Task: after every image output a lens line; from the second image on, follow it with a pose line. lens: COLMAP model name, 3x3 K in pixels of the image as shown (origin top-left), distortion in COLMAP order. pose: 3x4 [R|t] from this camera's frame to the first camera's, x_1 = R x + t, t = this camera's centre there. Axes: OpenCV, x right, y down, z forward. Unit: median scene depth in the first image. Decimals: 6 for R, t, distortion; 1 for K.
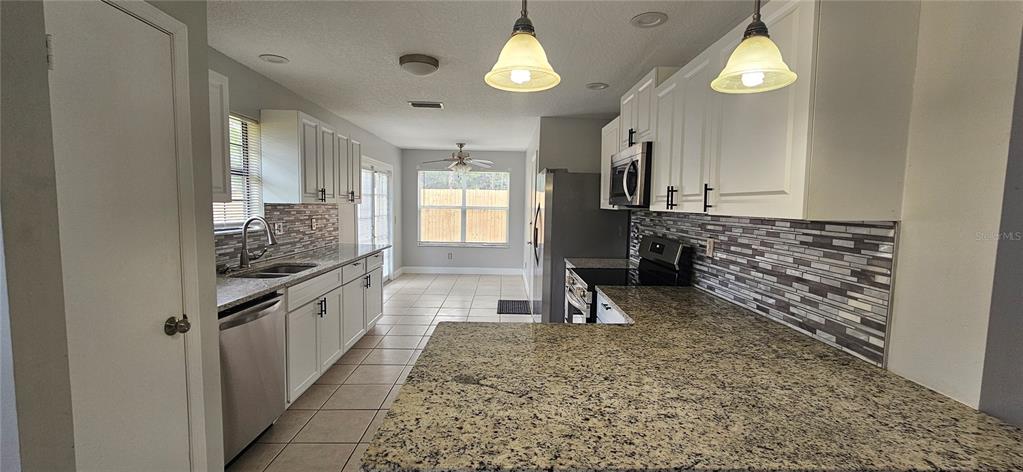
lens RADIAL K [[419.4, 0, 511.5], [0, 419.4, 236.0], [0, 0, 1]] dist [0.000896, -0.000197]
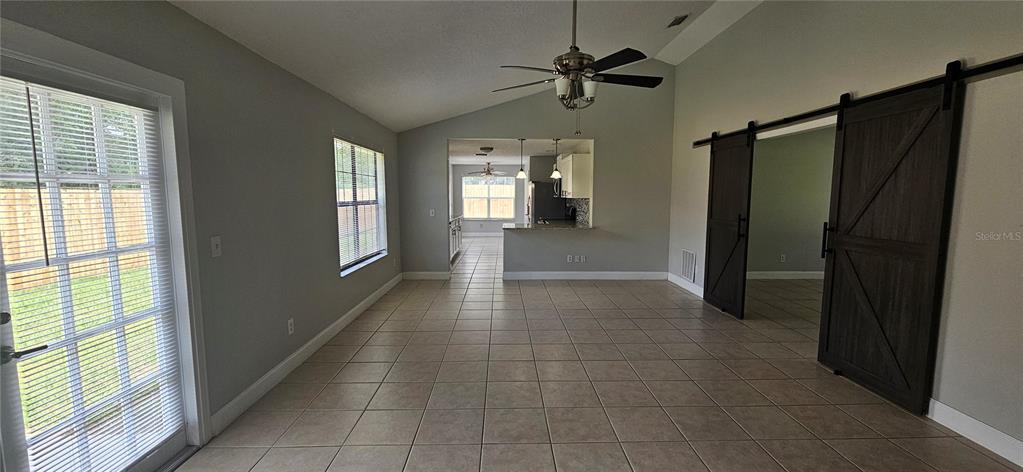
lens RADIAL K [[419.4, 0, 511.5], [0, 419.4, 236.0], [0, 0, 1]] dist [0.000896, -0.000197]
pose [[0.999794, -0.019982, -0.003529, -0.019073], [0.020060, 0.999516, 0.023768, 0.059241], [0.003053, -0.023833, 0.999711, -0.851585]]
